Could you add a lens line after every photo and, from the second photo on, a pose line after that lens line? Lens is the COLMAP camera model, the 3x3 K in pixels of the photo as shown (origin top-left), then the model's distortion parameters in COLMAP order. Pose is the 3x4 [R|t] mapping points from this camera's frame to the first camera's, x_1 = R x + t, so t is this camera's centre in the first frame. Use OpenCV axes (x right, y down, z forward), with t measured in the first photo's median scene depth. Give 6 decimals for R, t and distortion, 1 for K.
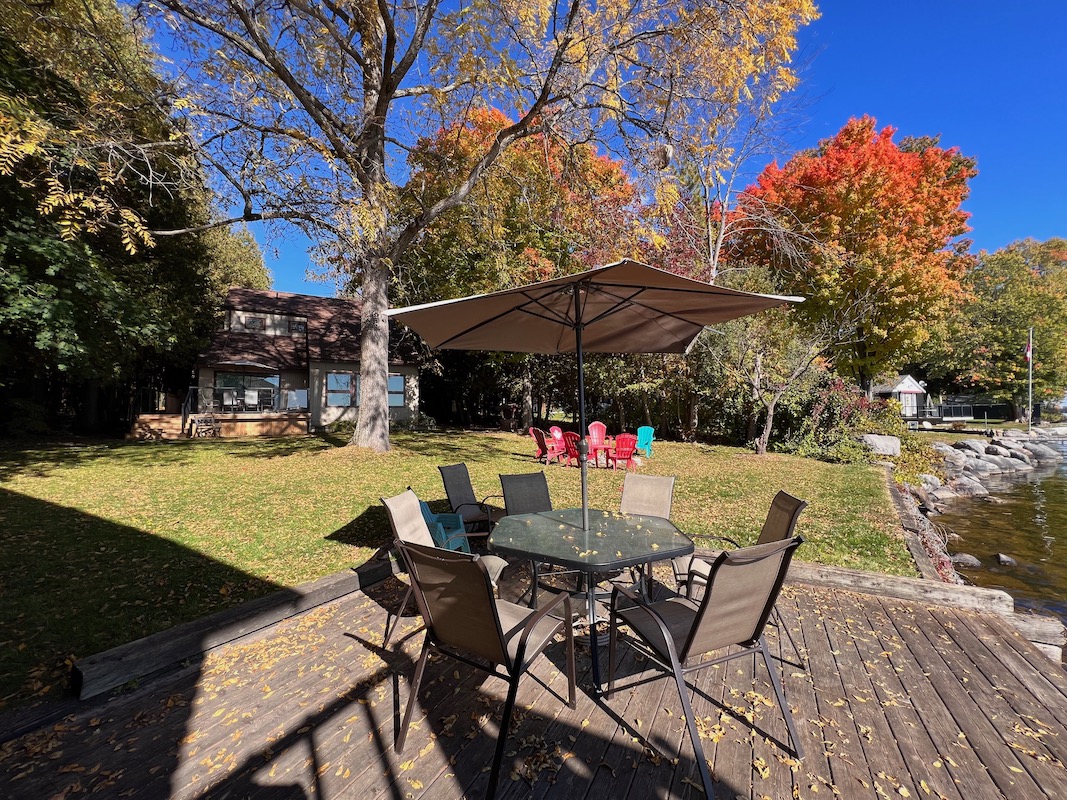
lens RADIAL K [[427.6, 0, 512.8], [0, 427.6, 397.6], [0, 0, 1]] dist [-0.032120, 0.012034]
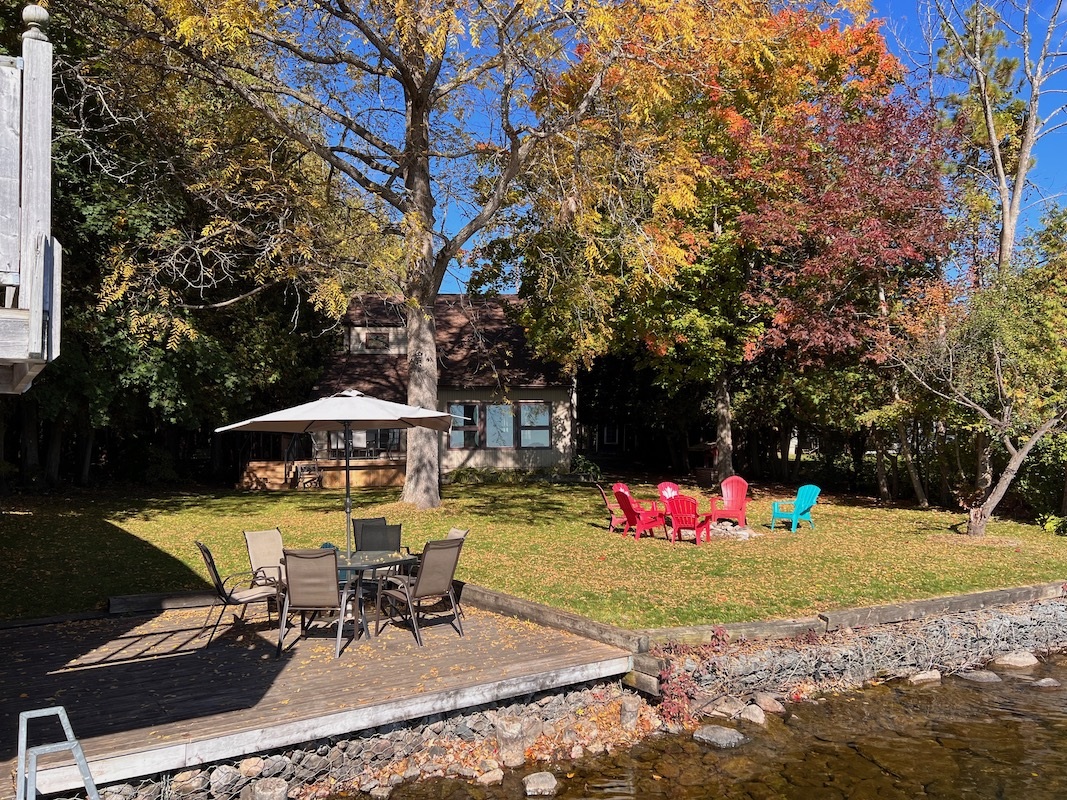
lens RADIAL K [[798.4, 0, 494.4], [0, 798.4, 398.5], [0, 0, 1]] dist [0.055190, 0.000484]
pose [[0.875122, -0.035548, -0.482594, 0.399248], [0.025044, 0.999289, -0.028194, -0.032435], [0.483253, 0.012587, 0.875390, -0.249338]]
